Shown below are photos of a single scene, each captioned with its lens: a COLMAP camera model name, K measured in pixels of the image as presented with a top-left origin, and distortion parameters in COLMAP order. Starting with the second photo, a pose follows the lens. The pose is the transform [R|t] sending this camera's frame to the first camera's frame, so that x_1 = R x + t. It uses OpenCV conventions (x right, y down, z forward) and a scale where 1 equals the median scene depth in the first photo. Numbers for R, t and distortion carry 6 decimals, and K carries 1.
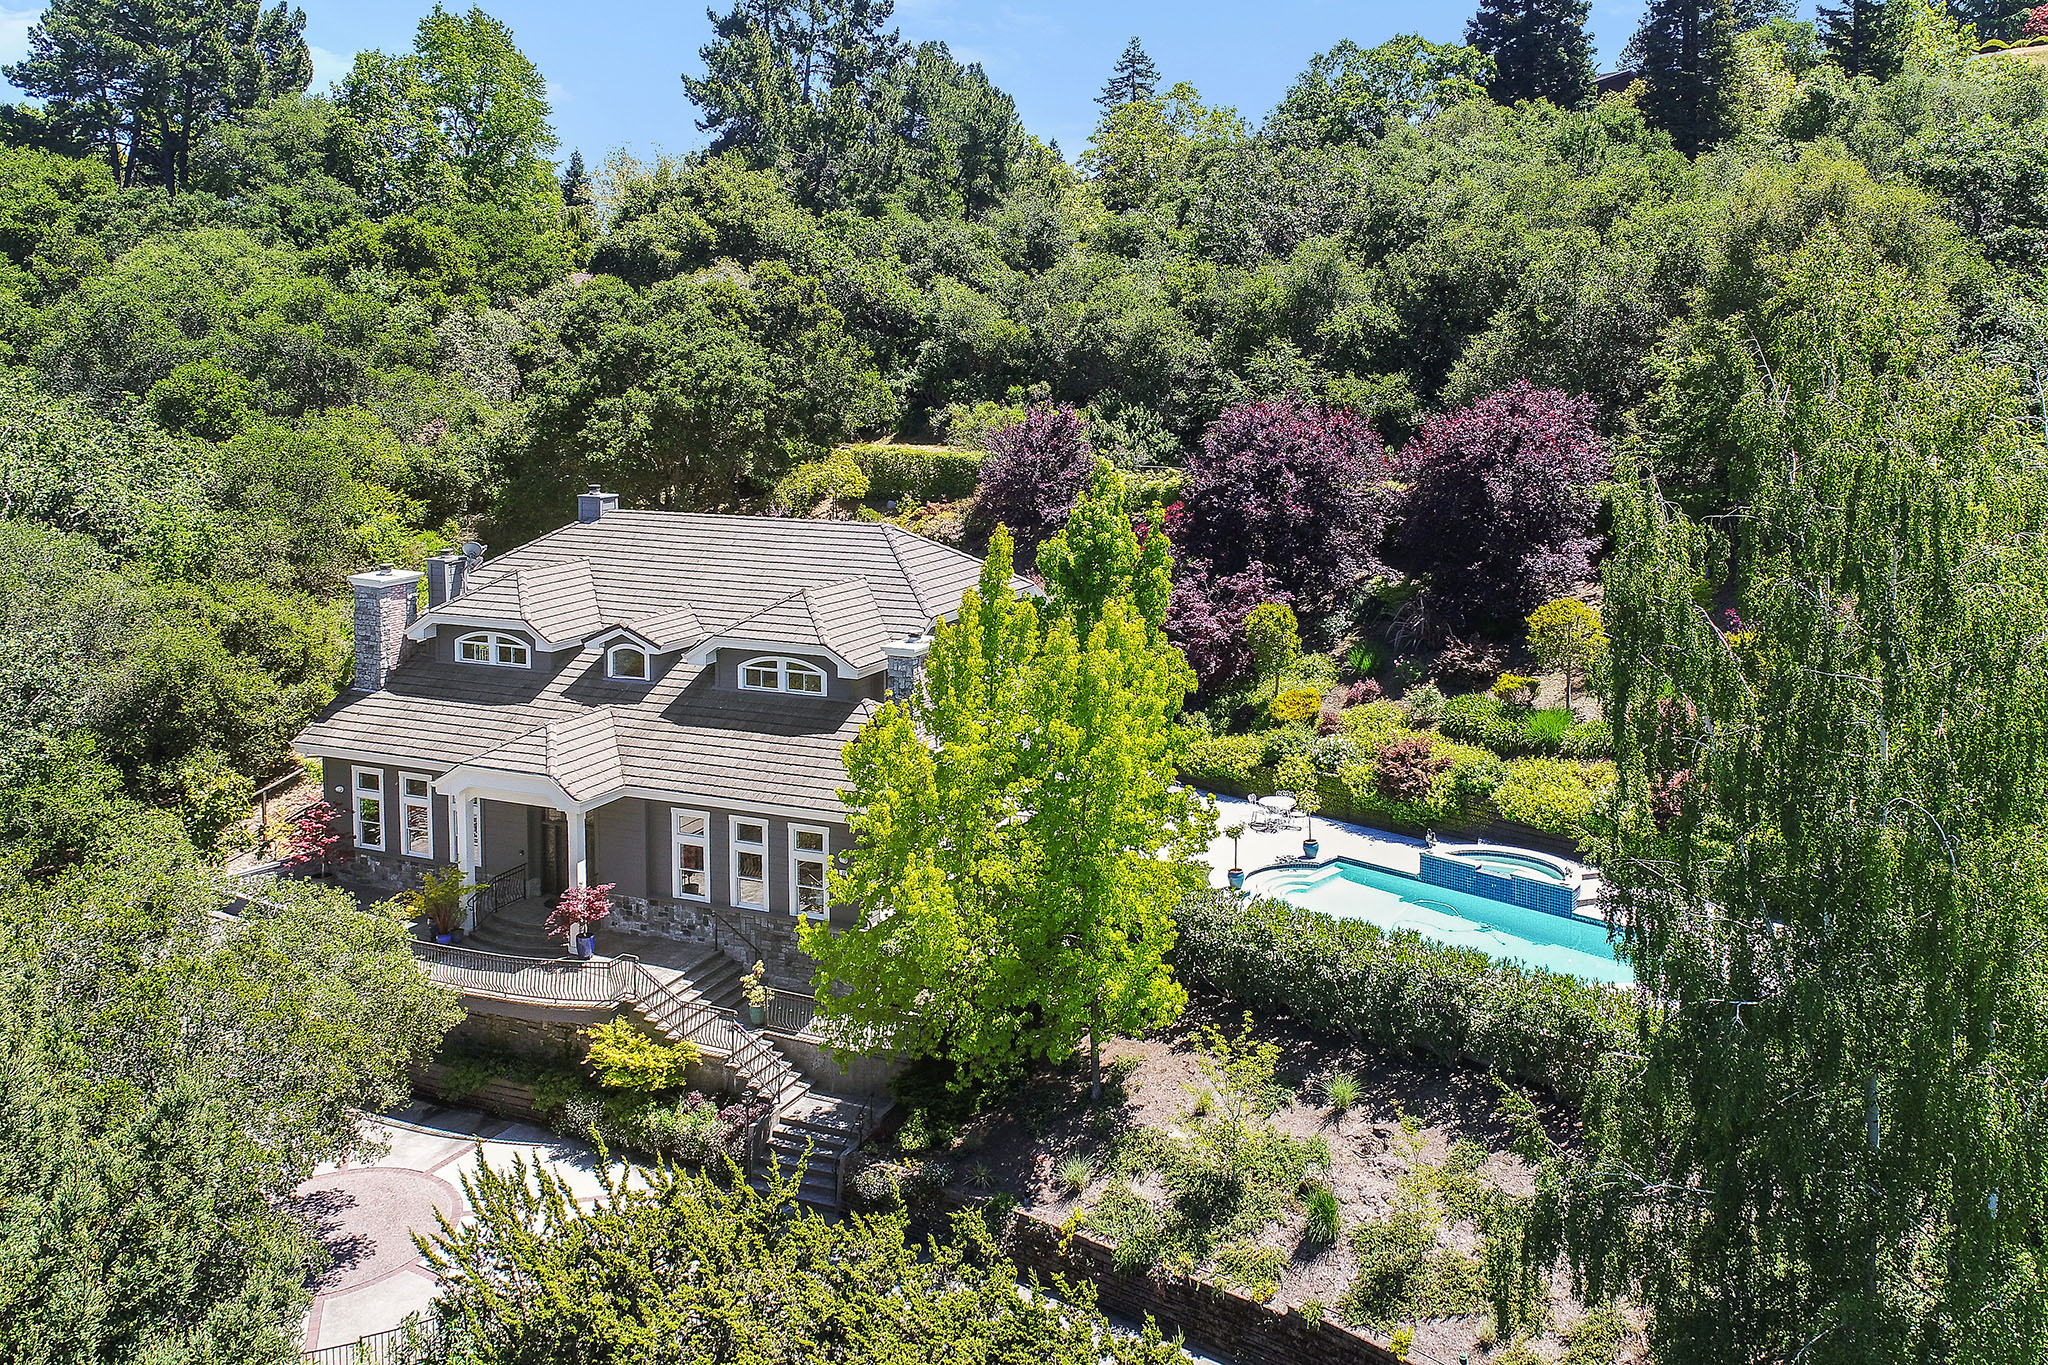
lens RADIAL K [[1670.9, 0, 1156.4], [0, 1670.9, 489.8], [0, 0, 1]] dist [-0.003727, 0.007388]
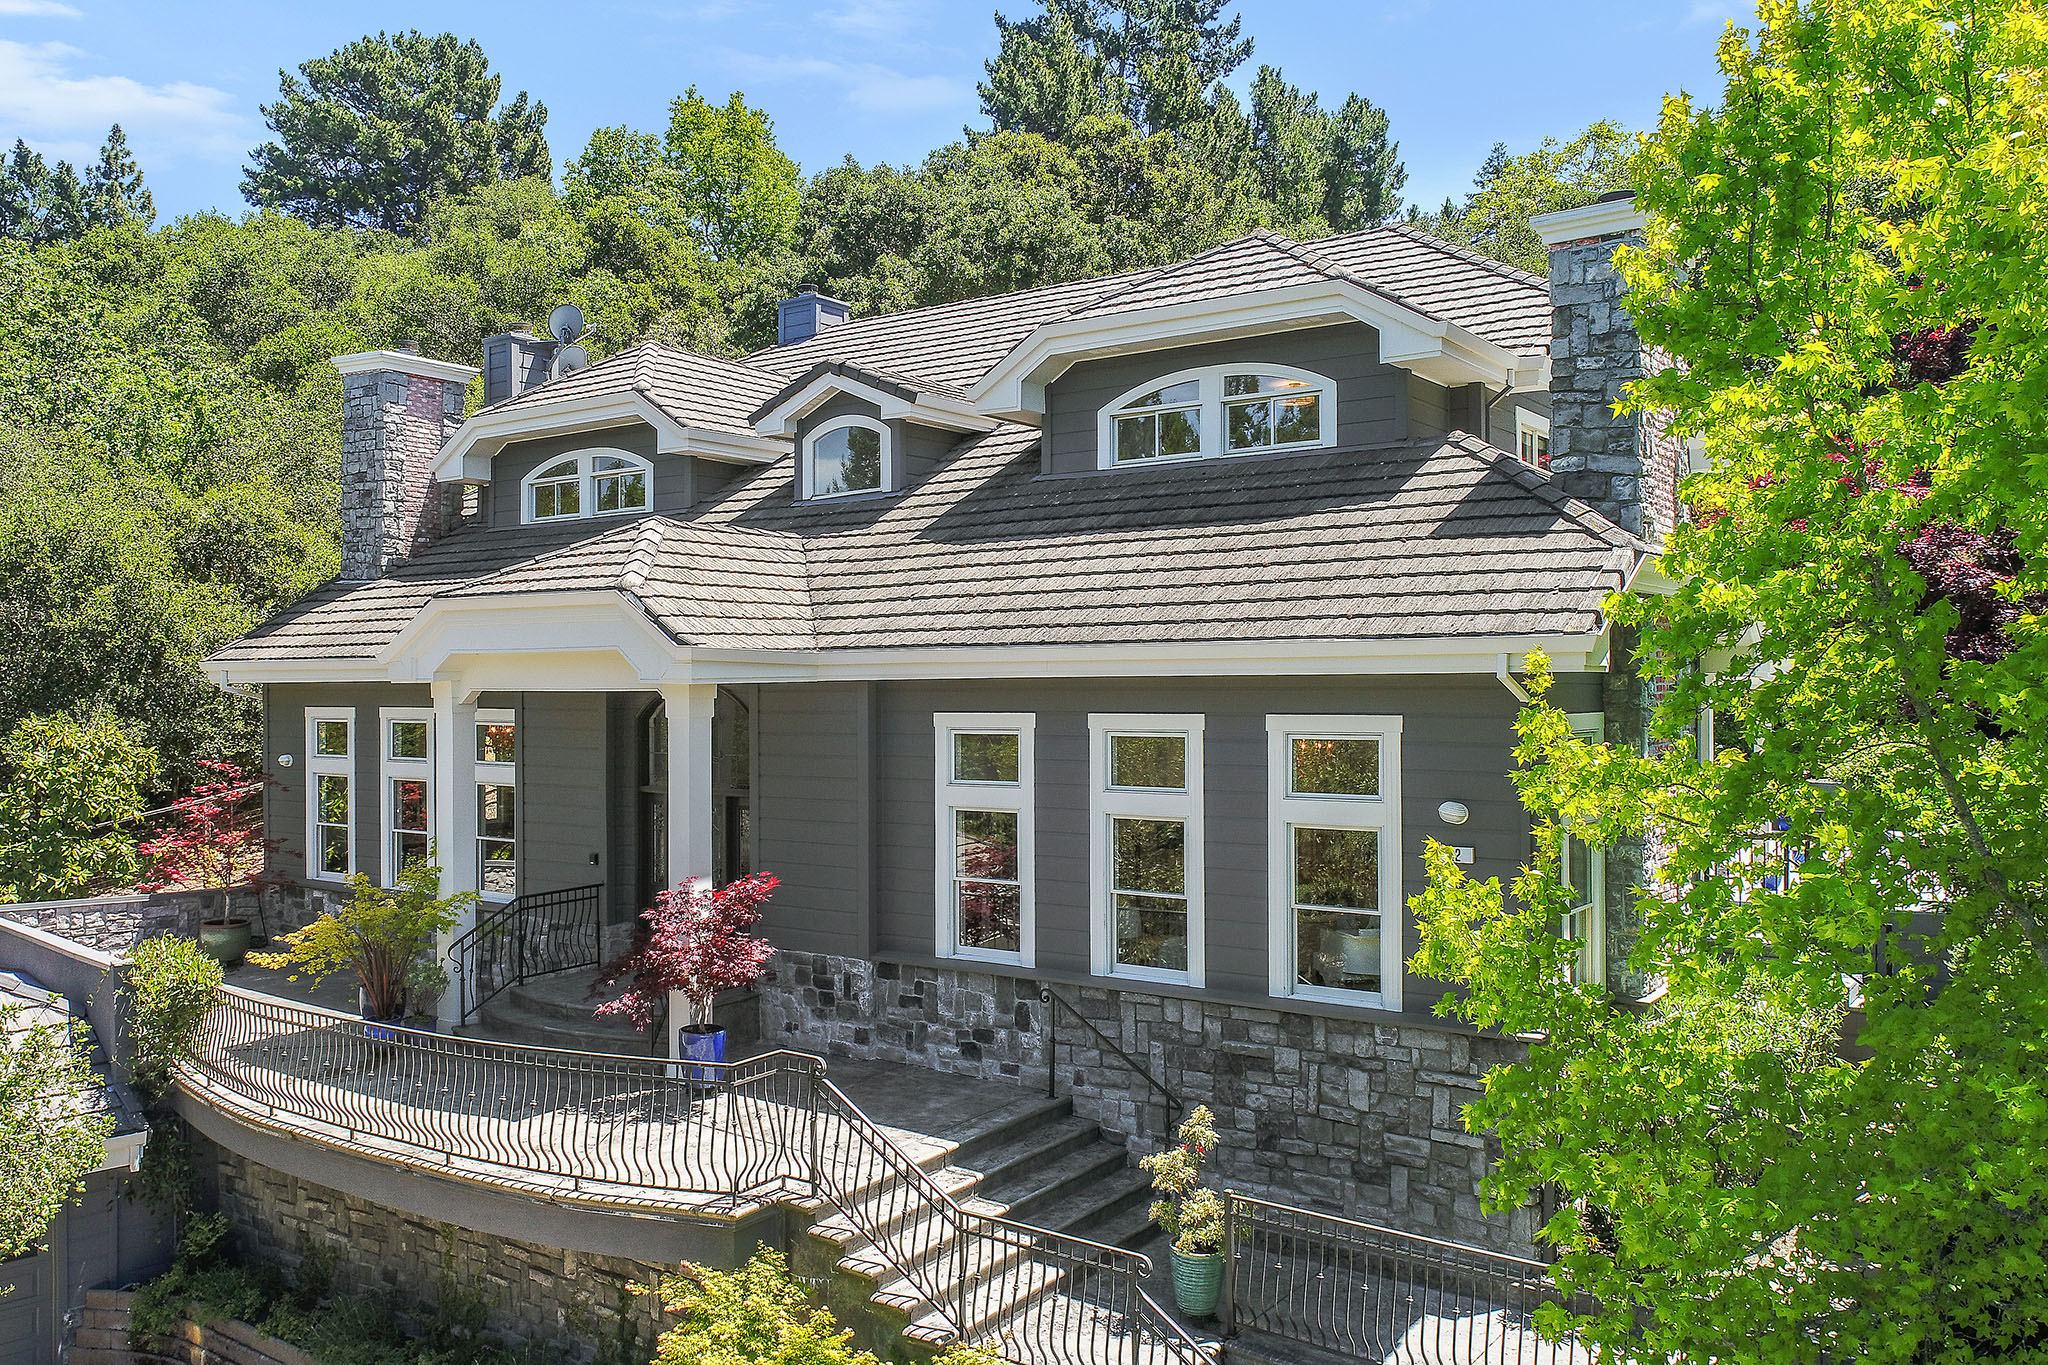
lens RADIAL K [[1595.9, 0, 984.0], [0, 1595.9, 750.1], [0, 0, 1]] dist [0.008897, -0.009652]
pose [[0.966624, -0.003591, -0.256173, -0.187443], [-0.009690, 0.998674, -0.050564, 0.216126], [0.256015, 0.051359, 0.965308, 0.655464]]
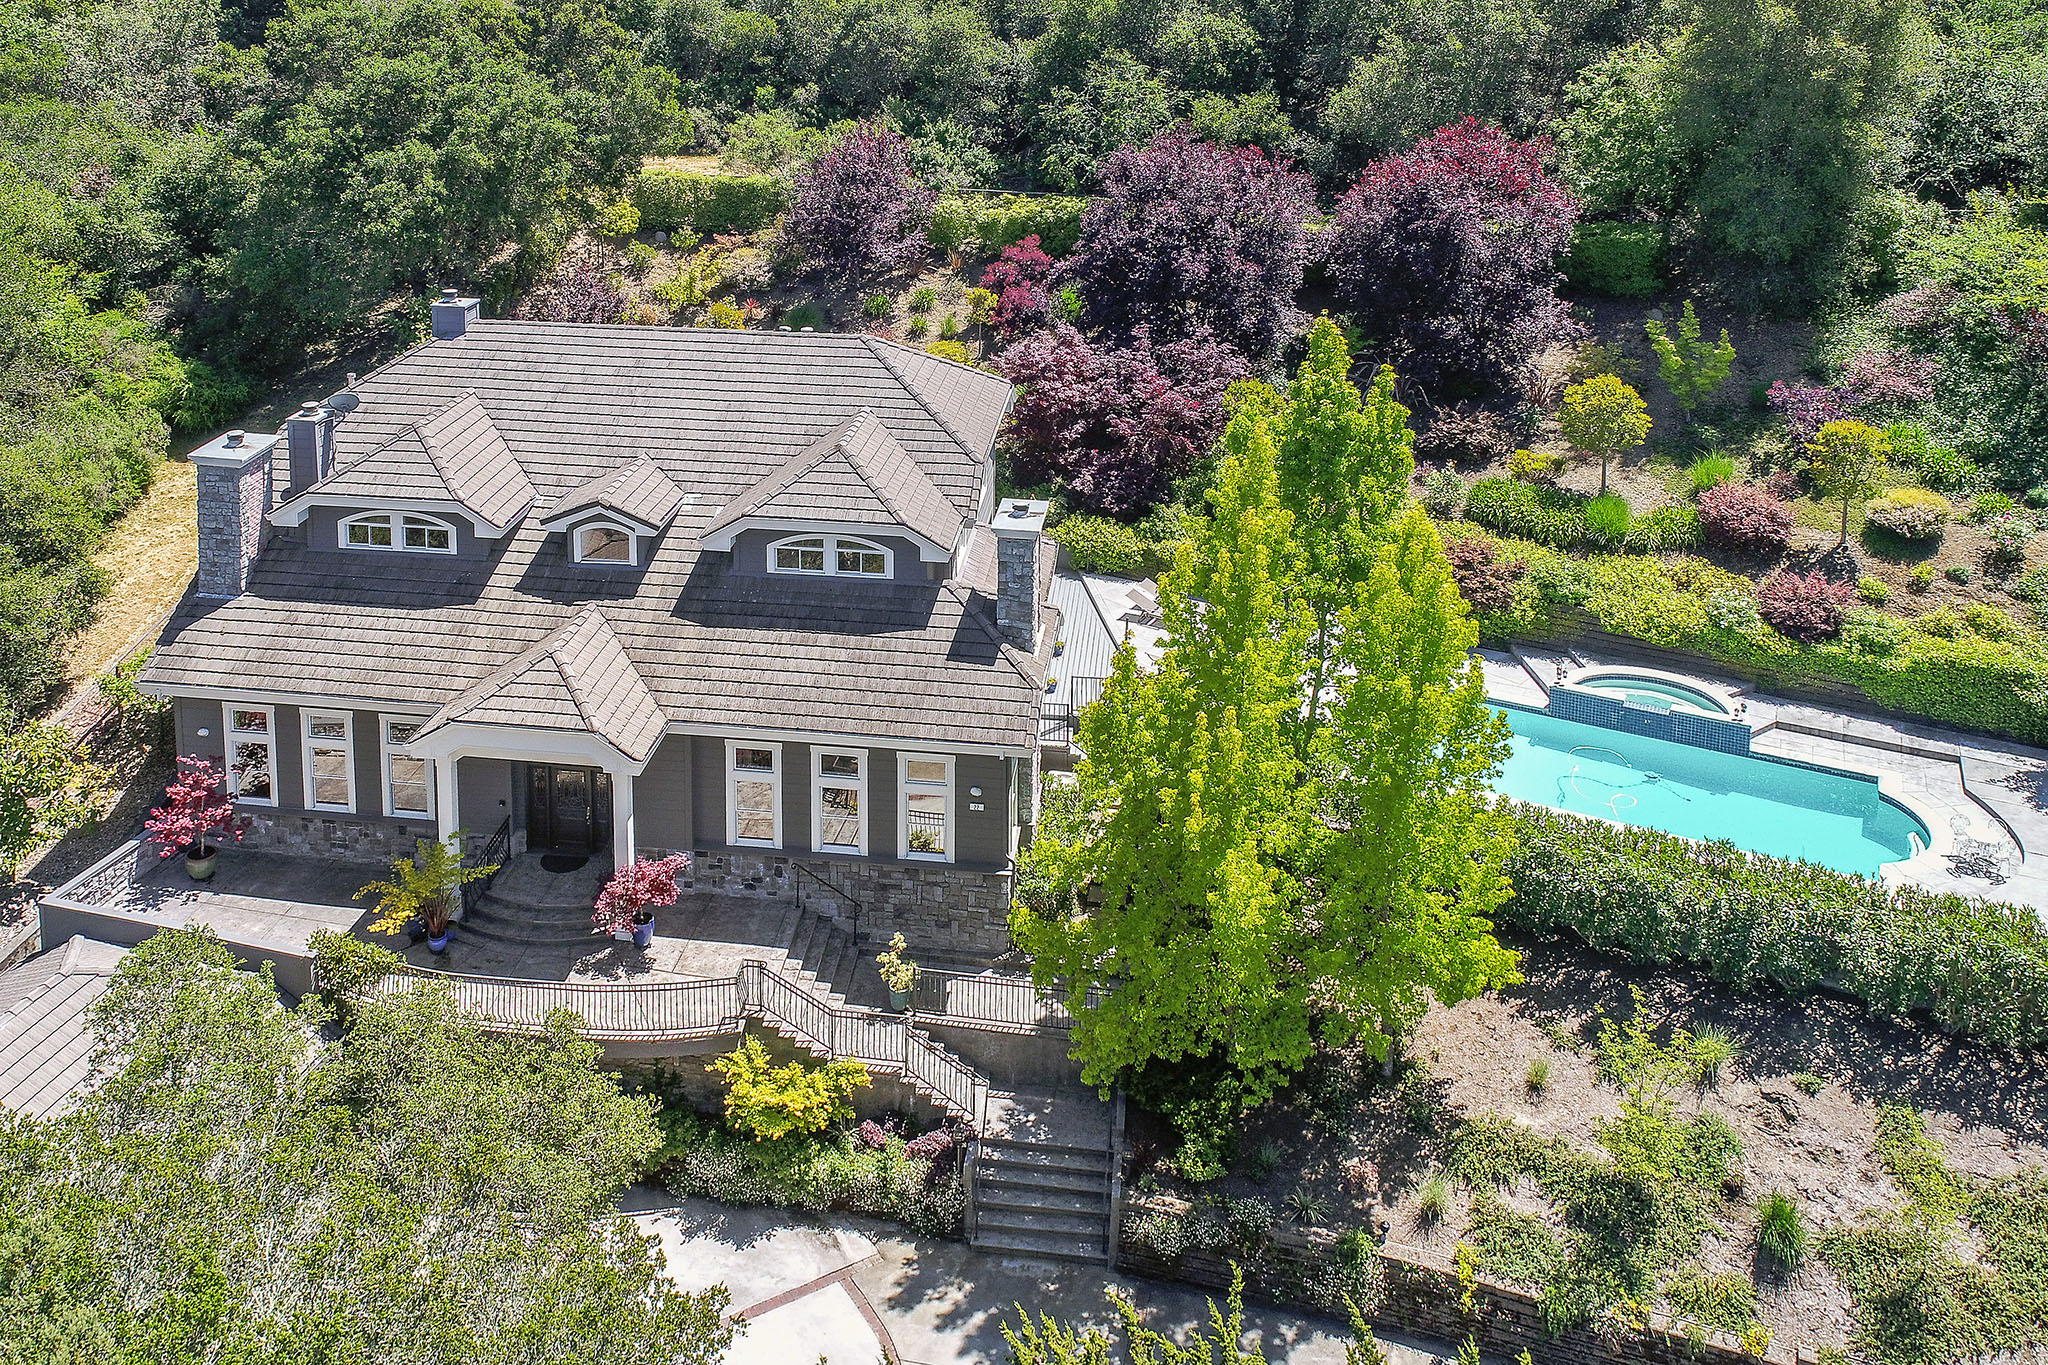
lens RADIAL K [[1595.9, 0, 958.5], [0, 1595.9, 294.8], [0, 0, 1]] dist [0.008897, -0.009652]
pose [[0.972187, -0.052424, 0.228263, -0.343743], [0.024794, 0.992187, 0.122271, -0.107915], [-0.232889, -0.113211, 0.965891, 0.267565]]
